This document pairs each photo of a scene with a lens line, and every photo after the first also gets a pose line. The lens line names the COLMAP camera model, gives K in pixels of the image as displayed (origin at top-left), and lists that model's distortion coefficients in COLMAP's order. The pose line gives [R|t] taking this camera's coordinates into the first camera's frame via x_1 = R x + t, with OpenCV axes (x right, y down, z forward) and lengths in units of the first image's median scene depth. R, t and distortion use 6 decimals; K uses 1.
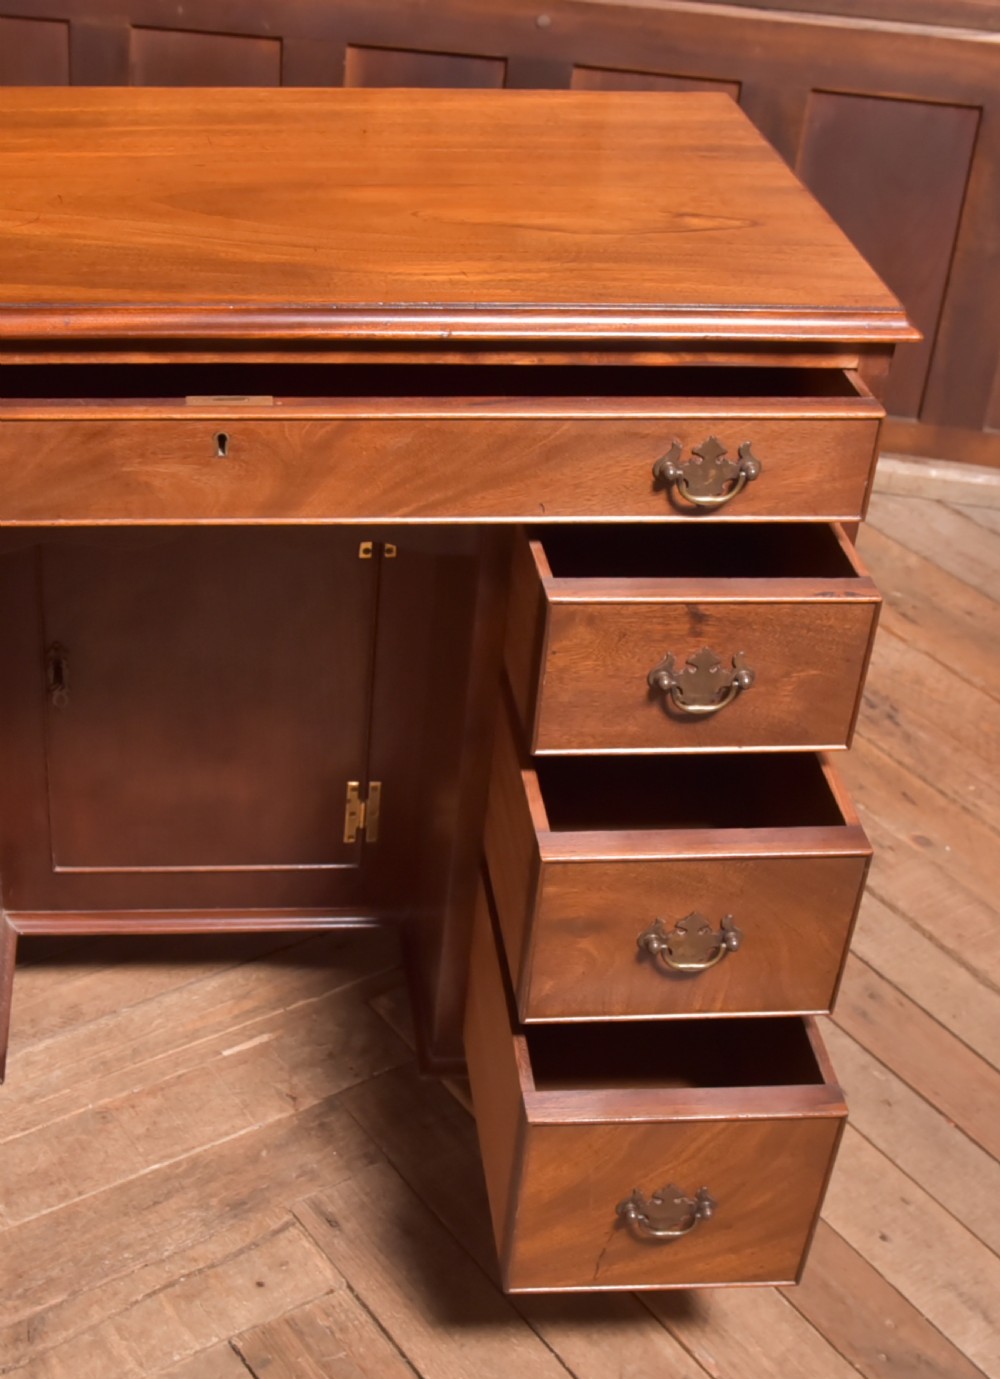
lens RADIAL K [[1943.3, 0, 238.5], [0, 1943.3, 650.1], [0, 0, 1]] dist [-0.095362, 0.000000]
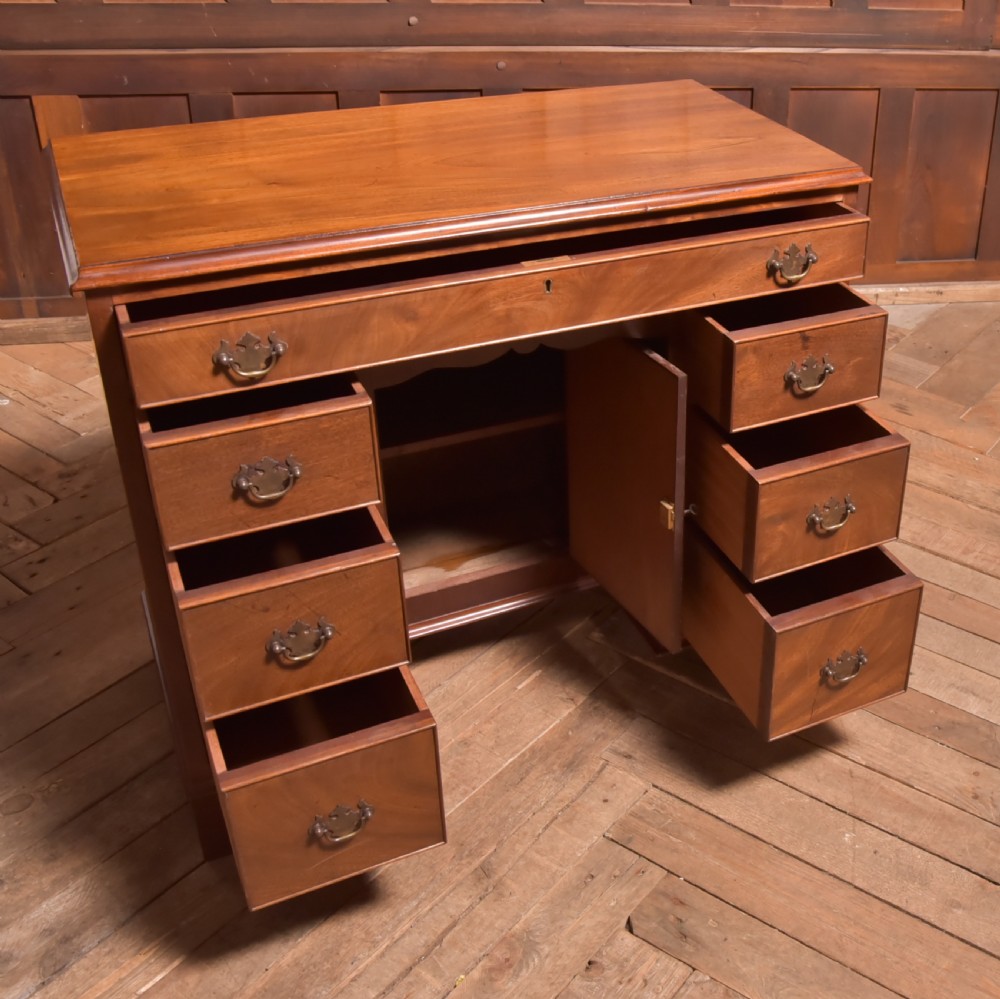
lens RADIAL K [[1249.5, 0, 765.3], [0, 1249.5, 401.9], [0, 0, 1]] dist [-0.071606, 0.000000]
pose [[0.879095, -0.189660, 0.437289, -0.252682], [0.219223, 0.975516, -0.017613, 0.041558], [-0.423242, 0.111347, 0.899148, -0.050500]]
